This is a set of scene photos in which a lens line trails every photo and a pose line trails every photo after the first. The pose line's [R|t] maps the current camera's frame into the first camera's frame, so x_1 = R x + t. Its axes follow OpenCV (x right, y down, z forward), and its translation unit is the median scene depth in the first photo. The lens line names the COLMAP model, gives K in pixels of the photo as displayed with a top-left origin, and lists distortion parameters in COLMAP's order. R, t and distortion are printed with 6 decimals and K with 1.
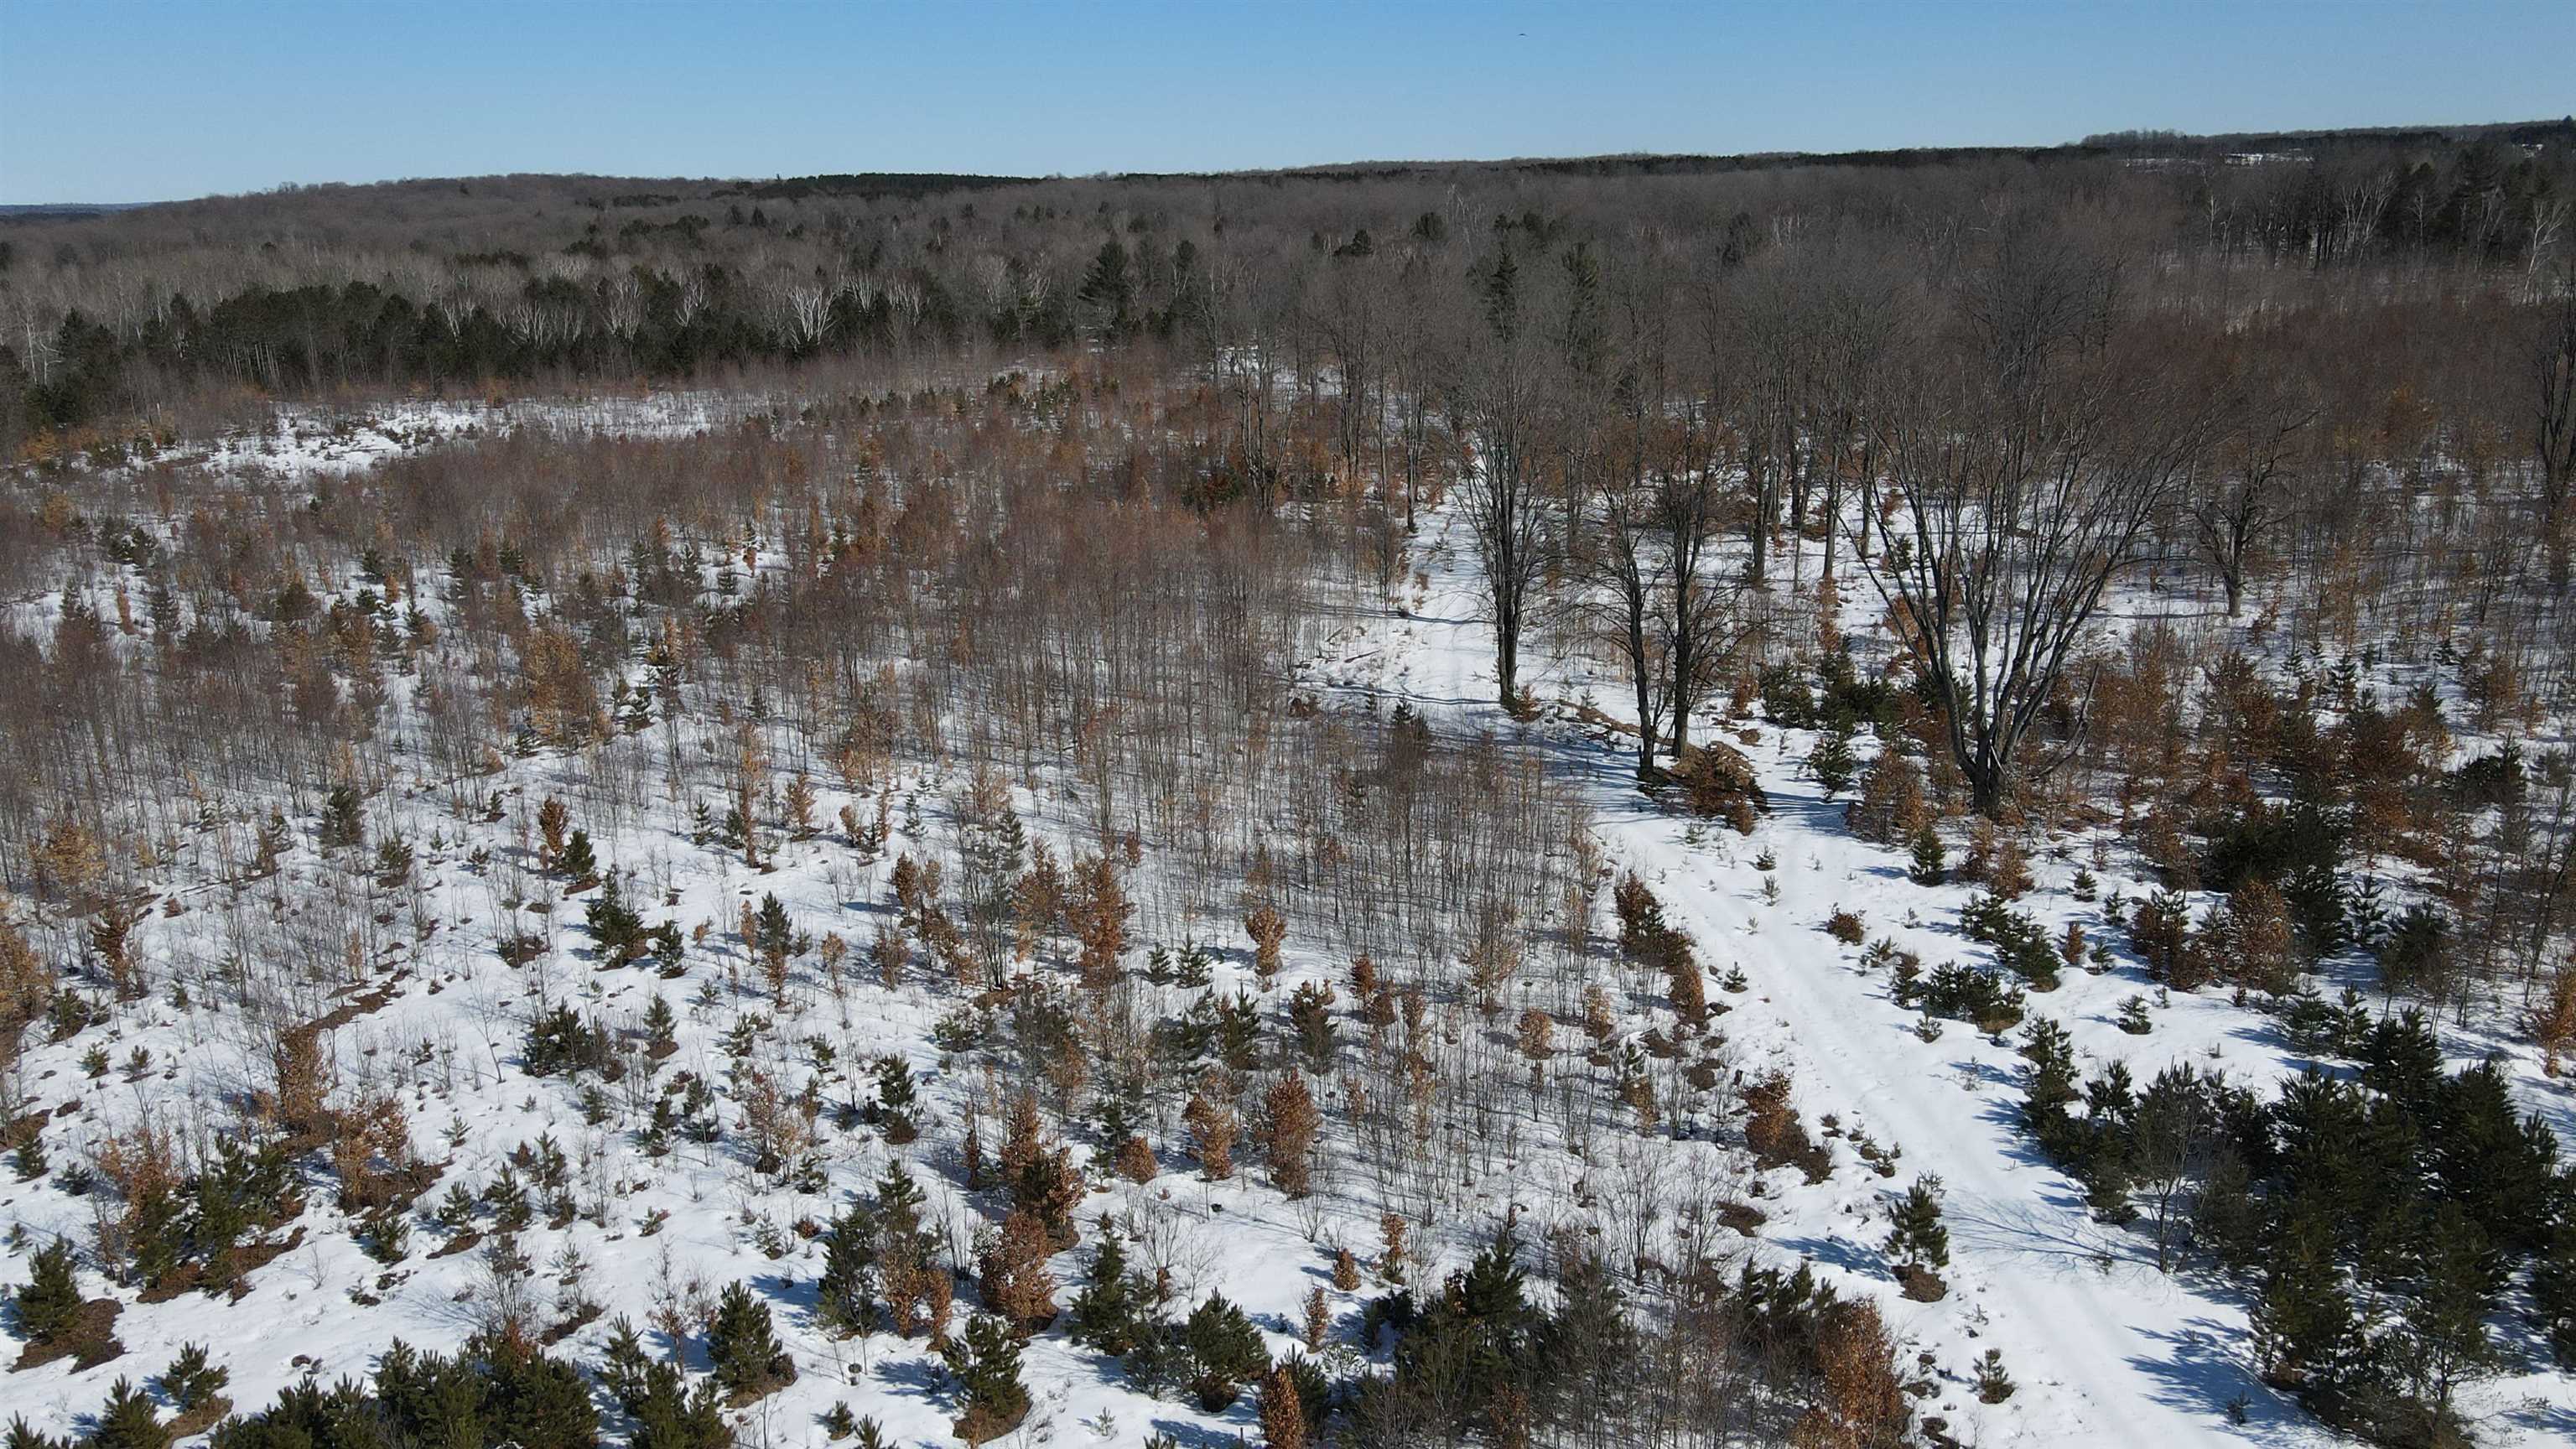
lens RADIAL K [[1858.8, 0, 1264.8], [0, 1858.8, 723.7], [0, 0, 1]] dist [0.011469, 0.003622]
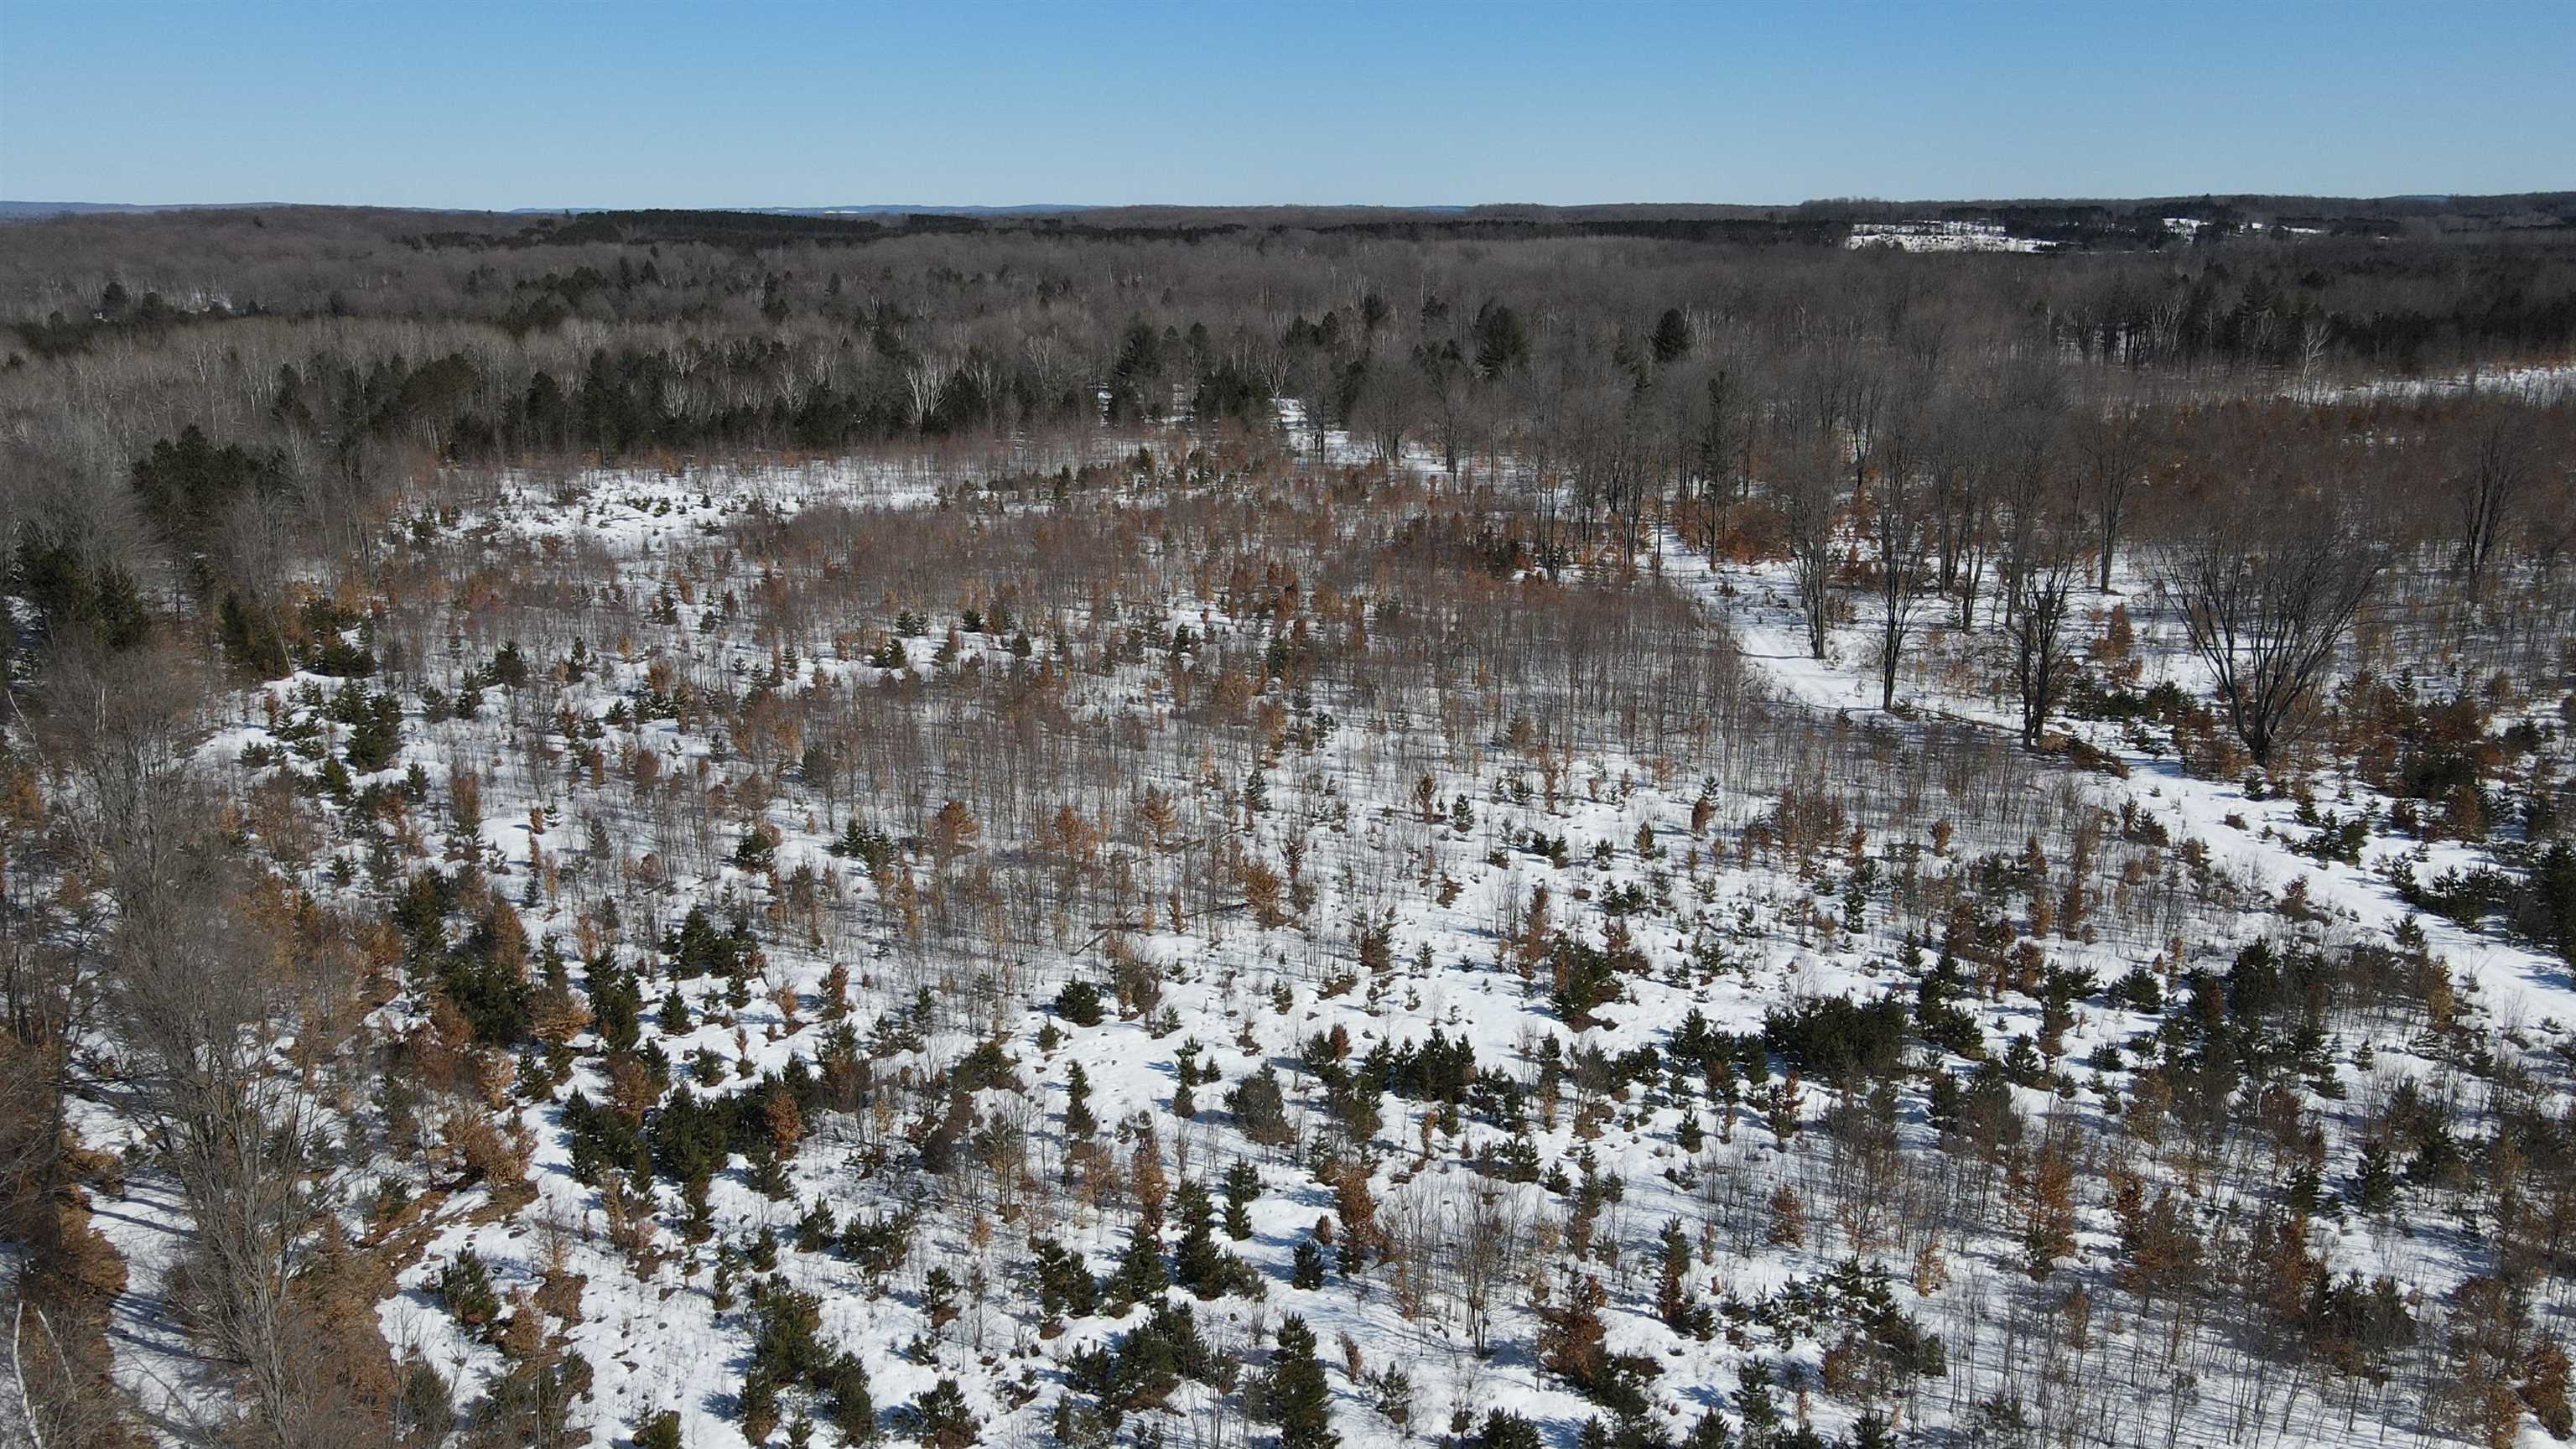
lens RADIAL K [[1858.8, 0, 1264.8], [0, 1858.8, 723.7], [0, 0, 1]] dist [0.011469, 0.003622]
pose [[0.988781, -0.018476, 0.148222, -0.671695], [0.020697, 0.999695, -0.013454, 0.011805], [-0.147928, 0.016371, 0.988863, -0.510296]]
